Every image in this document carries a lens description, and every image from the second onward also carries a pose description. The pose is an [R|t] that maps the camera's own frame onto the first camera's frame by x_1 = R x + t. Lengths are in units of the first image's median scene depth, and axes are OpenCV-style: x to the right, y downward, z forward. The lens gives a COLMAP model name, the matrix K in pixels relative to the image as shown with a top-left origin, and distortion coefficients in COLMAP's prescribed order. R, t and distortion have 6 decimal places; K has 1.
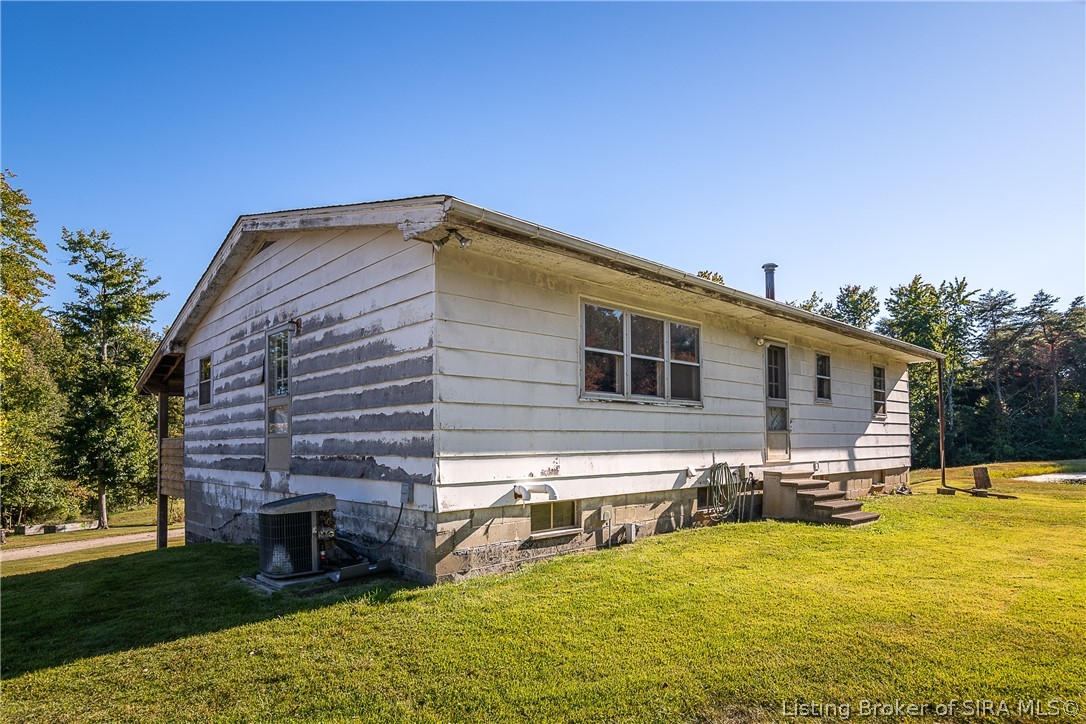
lens RADIAL K [[612.4, 0, 547.4], [0, 612.4, 420.8], [0, 0, 1]] dist [-0.000188, 0.000038]
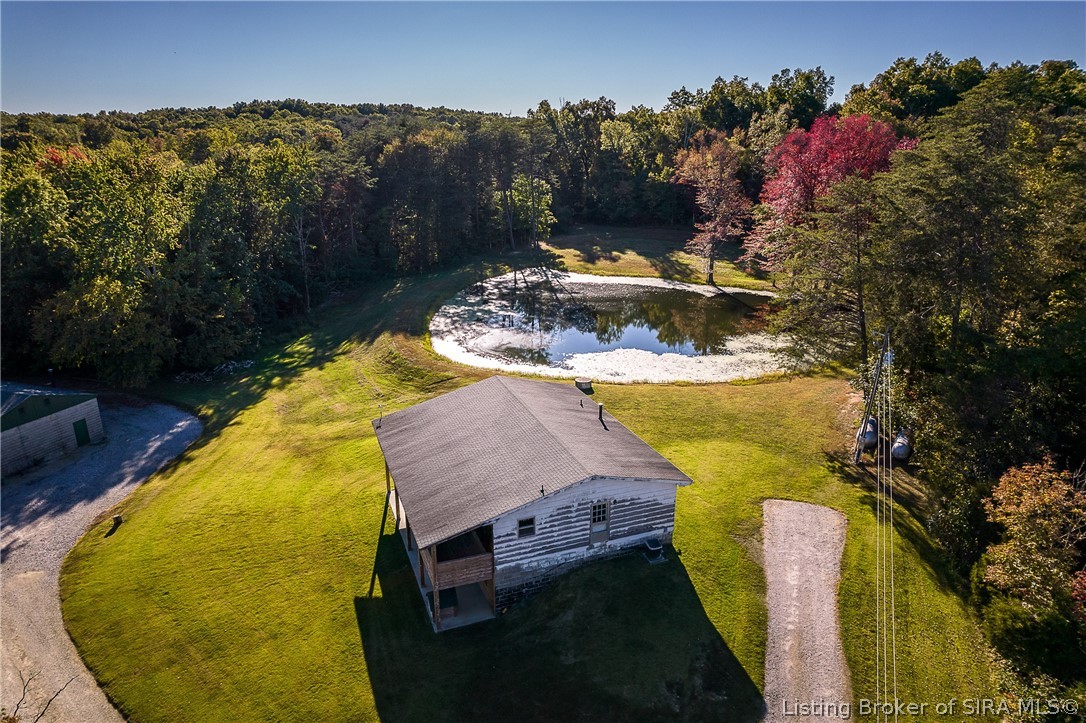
lens RADIAL K [[696.9, 0, 547.8], [0, 696.9, 365.6], [0, 0, 1]] dist [-0.056033, 0.044447]
pose [[0.373406, -0.270854, 0.887246, -3.234734], [-0.042767, 0.950384, 0.308127, -1.759008], [-0.926682, -0.153001, 0.343296, 0.112676]]
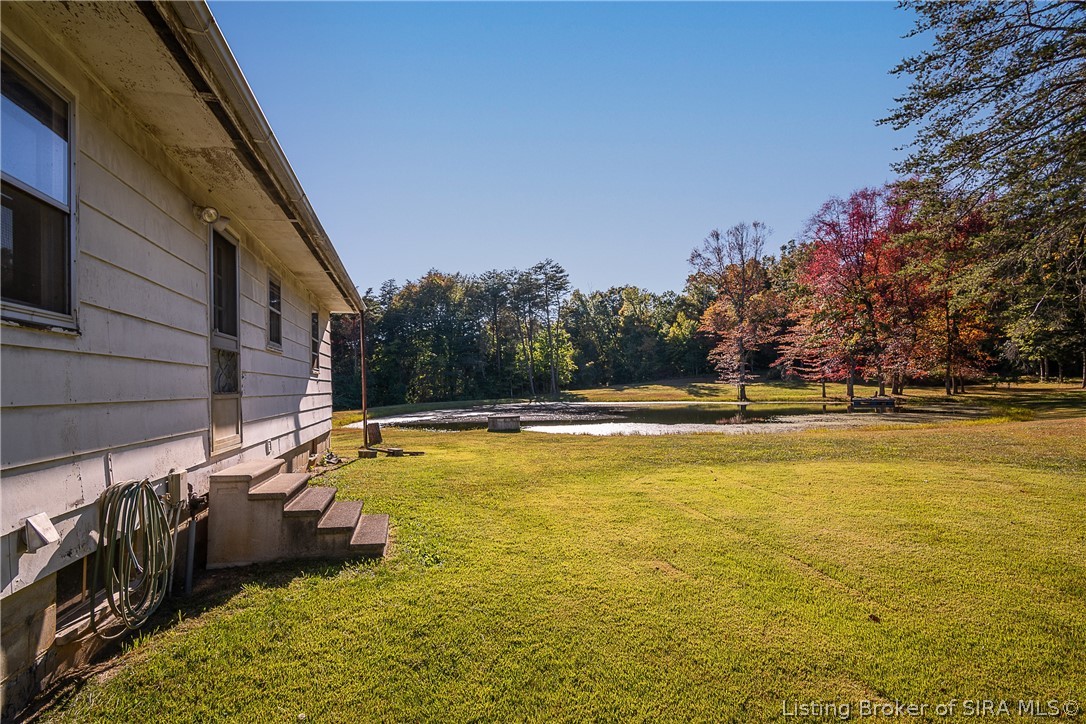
lens RADIAL K [[532.4, 0, 536.8], [0, 532.4, 378.3], [0, 0, 1]] dist [-0.006047, 0.000755]
pose [[0.492403, 0.010778, 0.870300, 0.109896], [-0.013590, 0.999897, -0.004694, 0.001446], [-0.870261, -0.009516, 0.492499, 0.575740]]
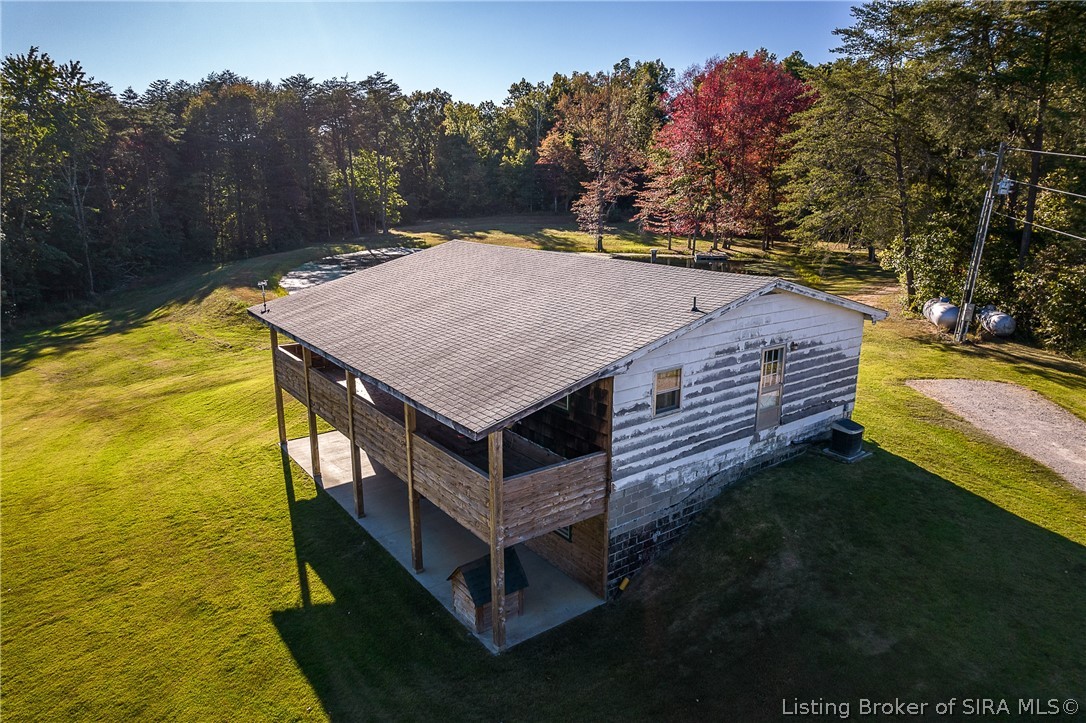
lens RADIAL K [[696.9, 0, 552.2], [0, 696.9, 365.2], [0, 0, 1]] dist [-0.056033, 0.044447]
pose [[0.108587, -0.229602, 0.967208, -2.111693], [-0.042445, 0.971003, 0.235268, -0.469690], [-0.993180, -0.066600, 0.095693, 1.285620]]
